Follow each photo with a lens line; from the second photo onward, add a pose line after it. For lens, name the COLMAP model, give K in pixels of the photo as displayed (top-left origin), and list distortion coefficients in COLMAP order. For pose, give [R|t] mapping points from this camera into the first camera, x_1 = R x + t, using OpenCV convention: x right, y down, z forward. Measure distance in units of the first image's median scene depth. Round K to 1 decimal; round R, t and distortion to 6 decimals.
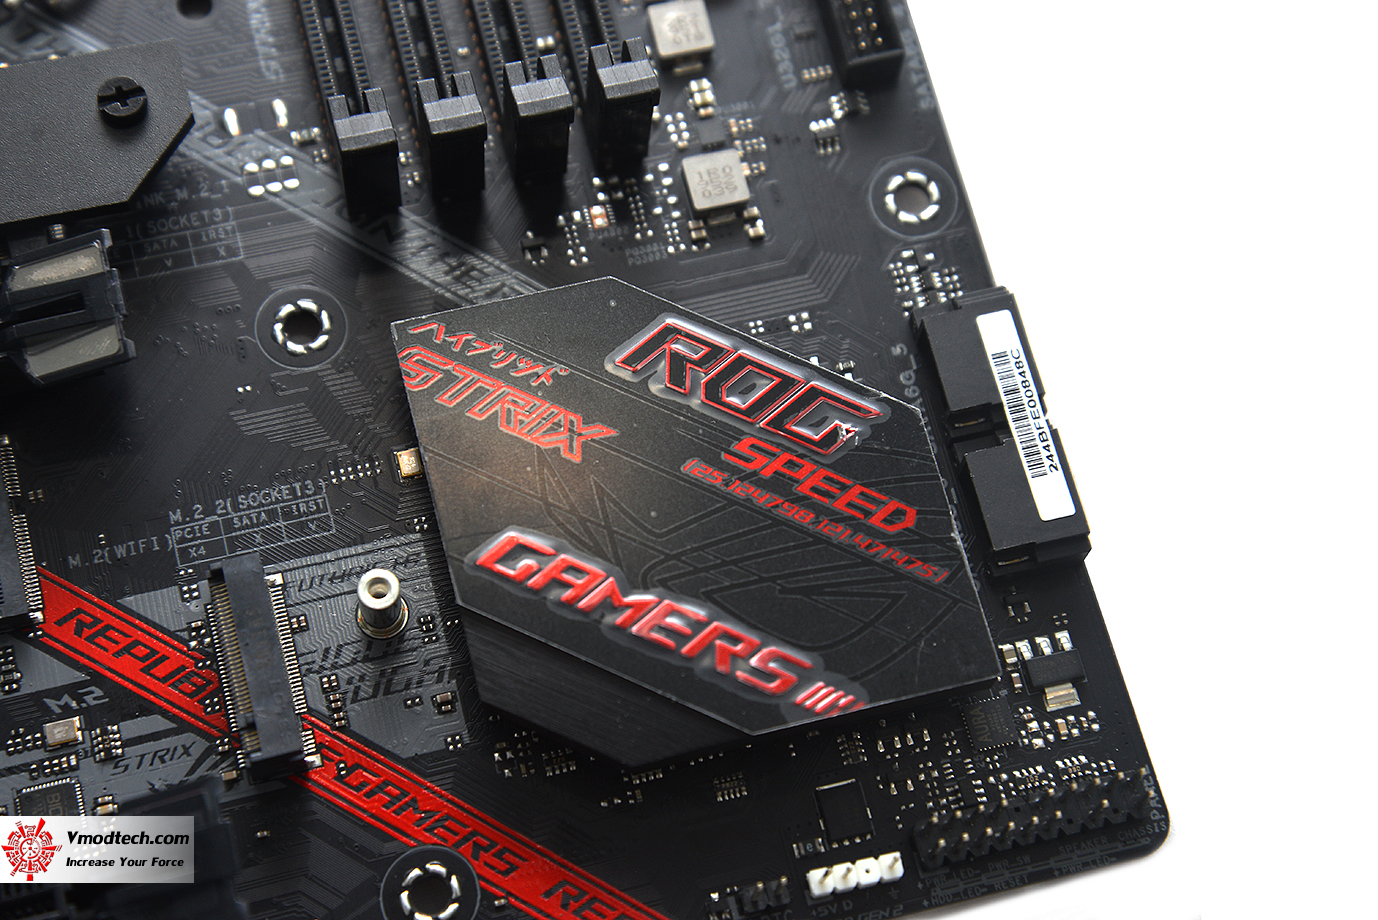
lens RADIAL K [[2611.9, 0, 677.7], [0, 2611.9, 455.3], [0, 0, 1]] dist [0.304859, 0.000000]
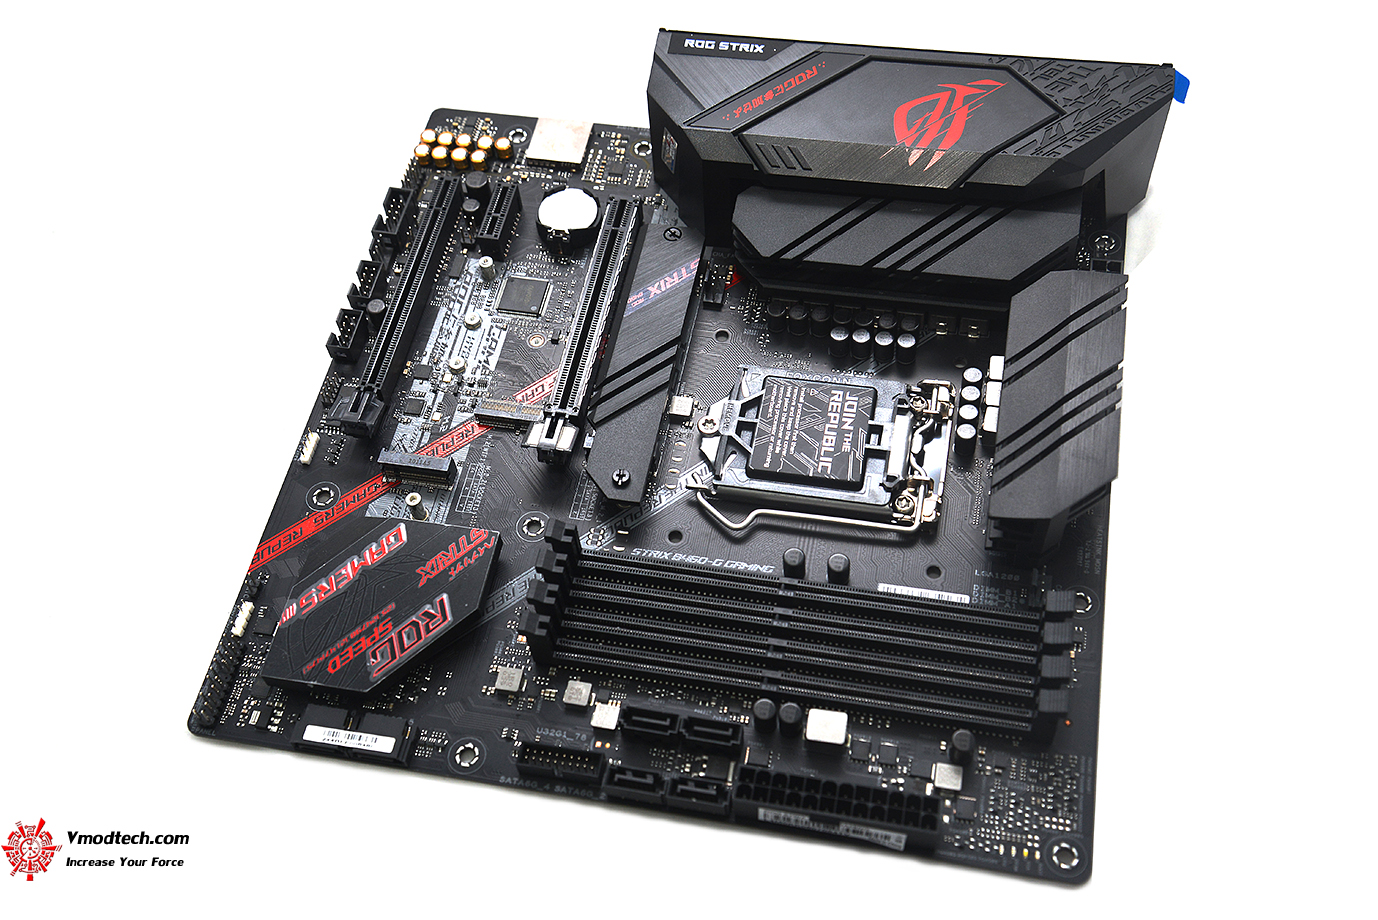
lens RADIAL K [[1490.2, 0, 675.7], [0, 1490.2, 467.7], [0, 0, 1]] dist [0.070071, 0.000000]
pose [[-0.440381, 0.738758, -0.510198, 0.530697], [-0.829913, -0.118173, 0.545233, -1.009132], [0.342504, 0.663530, 0.665146, 0.022028]]
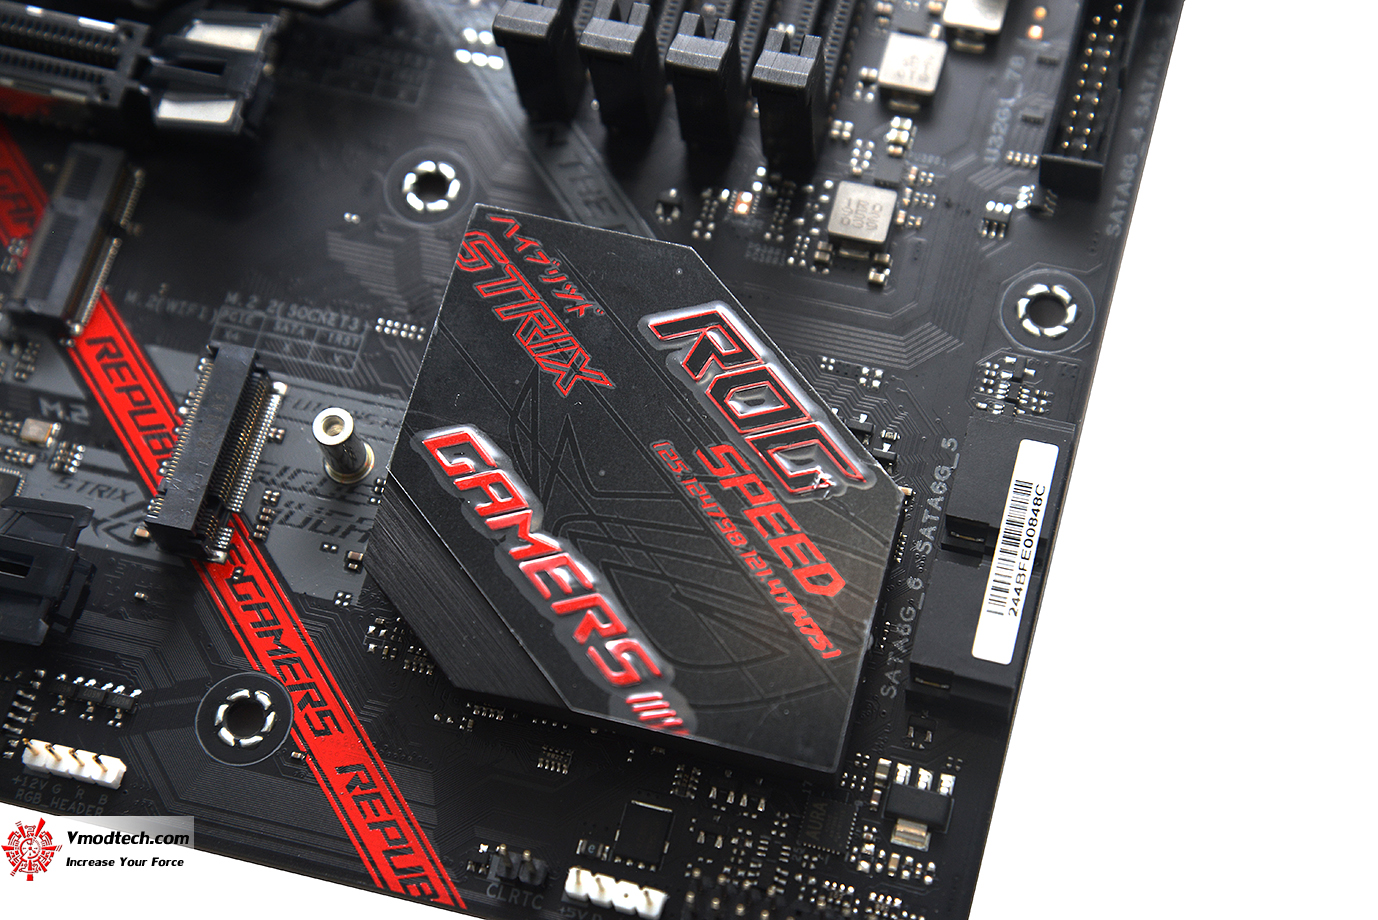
lens RADIAL K [[2611.9, 0, 679.3], [0, 2611.9, 458.8], [0, 0, 1]] dist [0.304859, 0.000000]
pose [[0.858250, 0.402257, -0.318741, 0.322165], [-0.419480, 0.907625, 0.015934, -0.009970], [0.295707, 0.120030, 0.947708, 0.073970]]
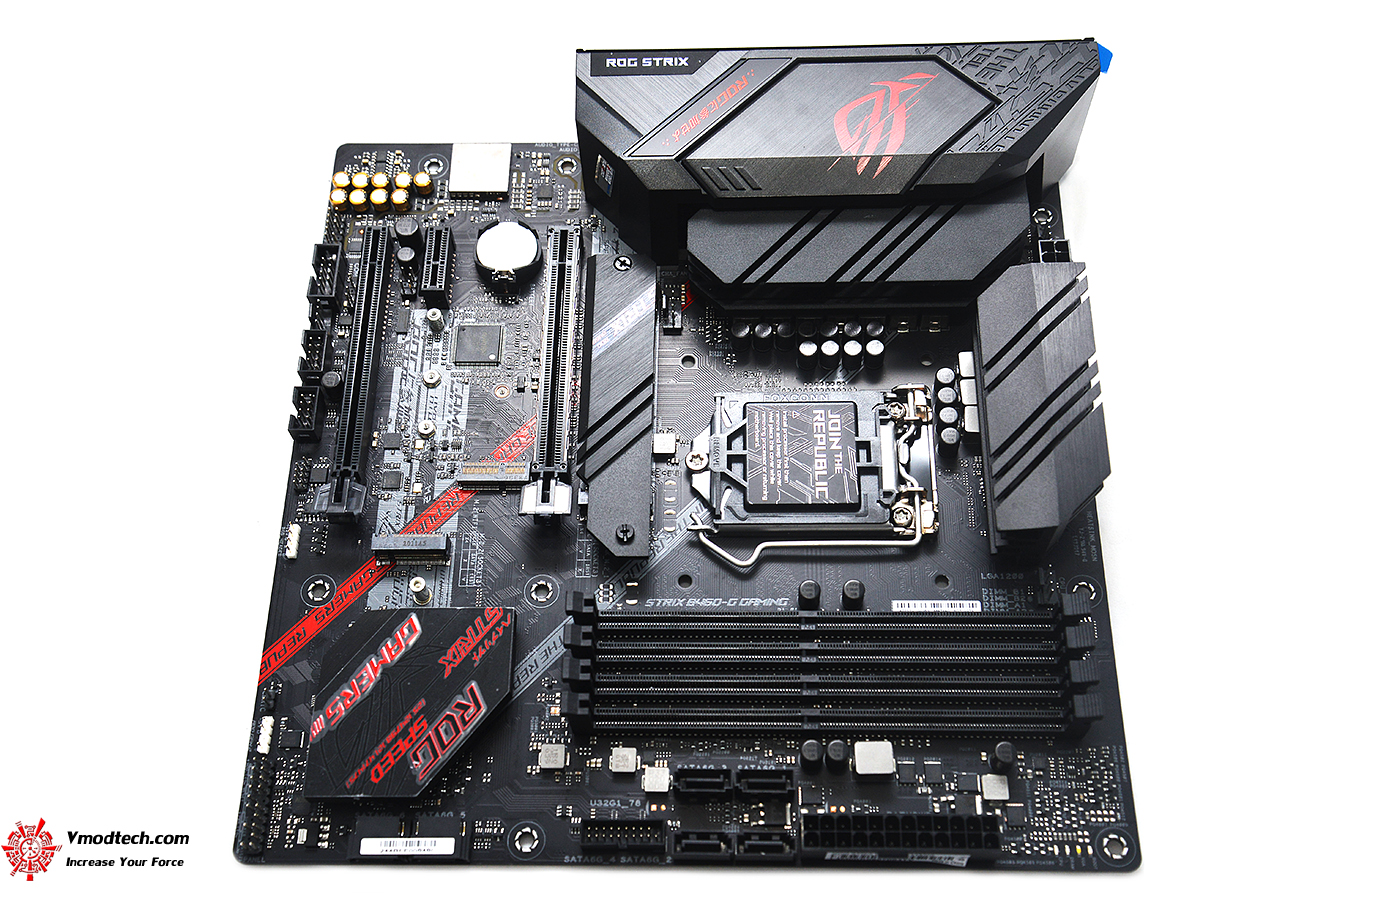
lens RADIAL K [[1490.2, 0, 674.7], [0, 1490.2, 465.2], [0, 0, 1]] dist [0.070071, 0.000000]
pose [[-0.268509, 0.839924, -0.471626, 0.431557], [-0.900699, -0.045324, 0.432073, -0.833753], [0.341532, 0.540808, 0.768689, -0.166234]]
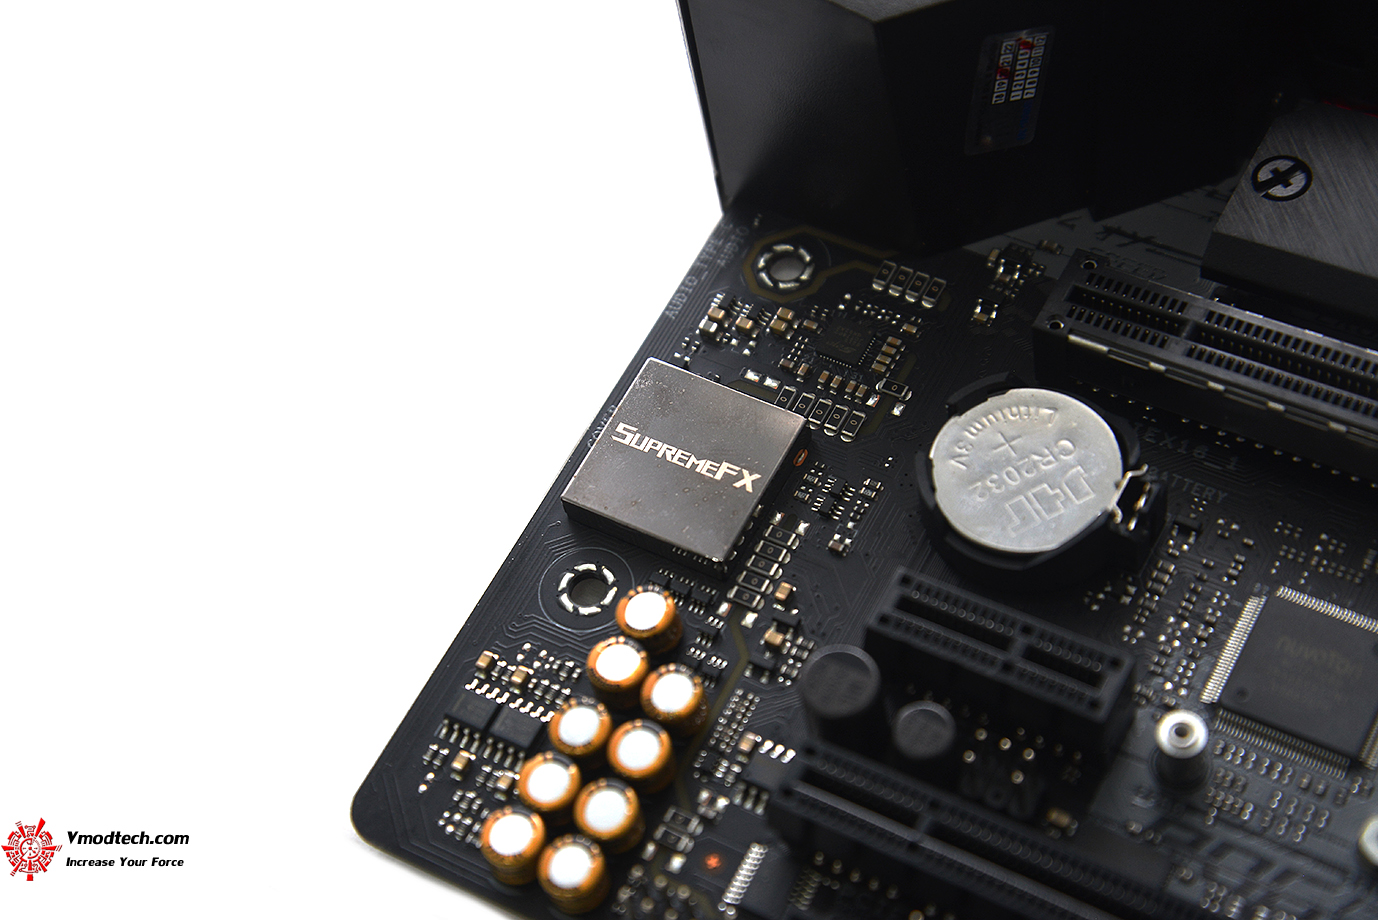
lens RADIAL K [[2611.9, 0, 684.2], [0, 2611.9, 458.7], [0, 0, 1]] dist [0.304859, 0.000000]
pose [[0.711231, 0.487810, -0.506154, -0.140367], [-0.574679, 0.818158, -0.019015, 0.172008], [0.404838, 0.304400, 0.862234, 0.079962]]
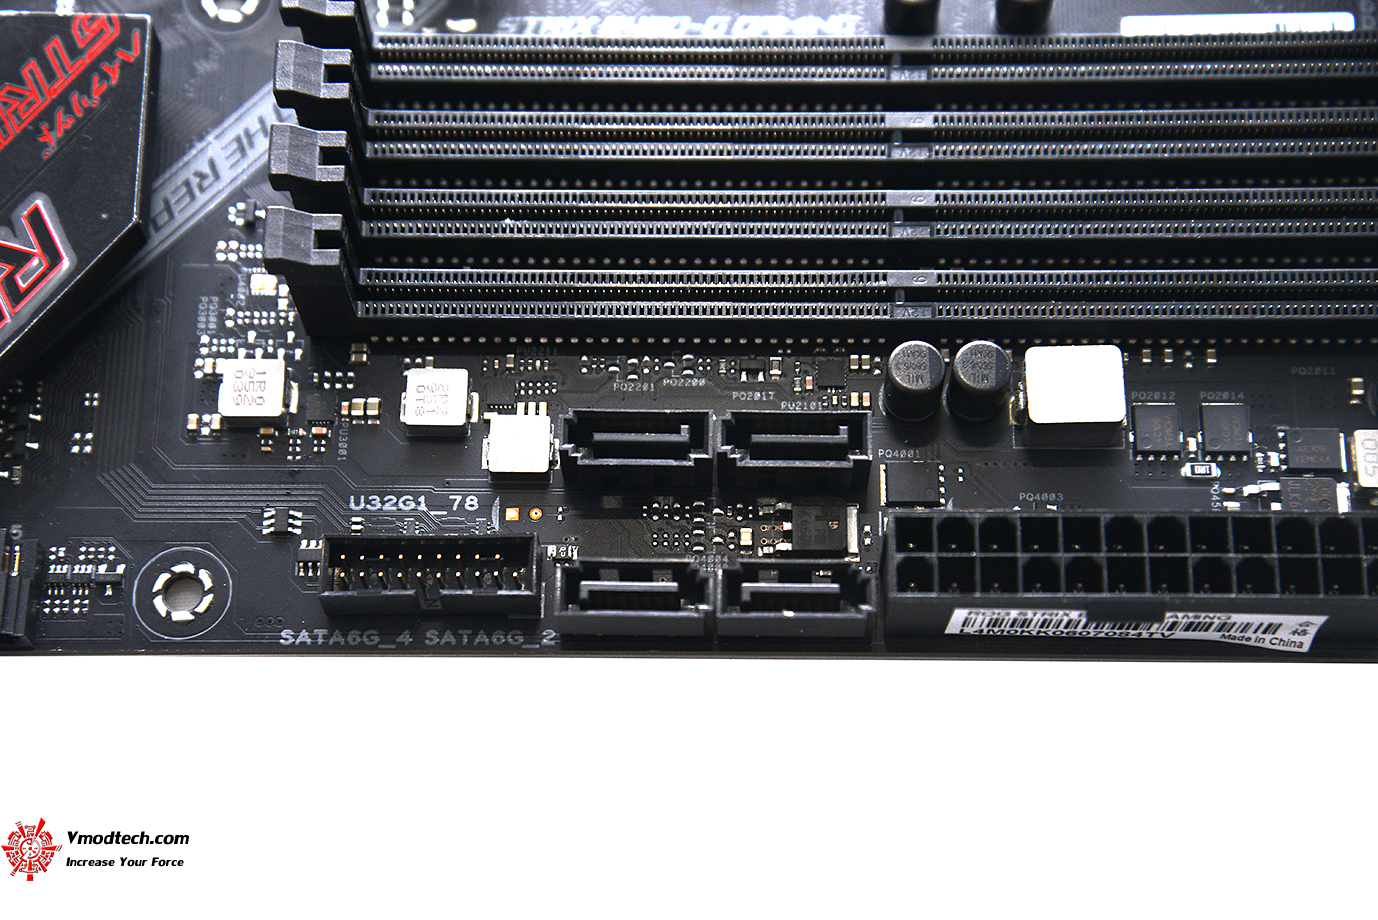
lens RADIAL K [[2611.9, 0, 681.5], [0, 2611.9, 458.4], [0, 0, 1]] dist [0.304859, 0.000000]
pose [[-0.262889, 0.877561, -0.400968, 0.397731], [-0.909764, -0.087080, 0.405891, -0.668589], [0.321278, 0.471490, 0.821266, 0.306011]]
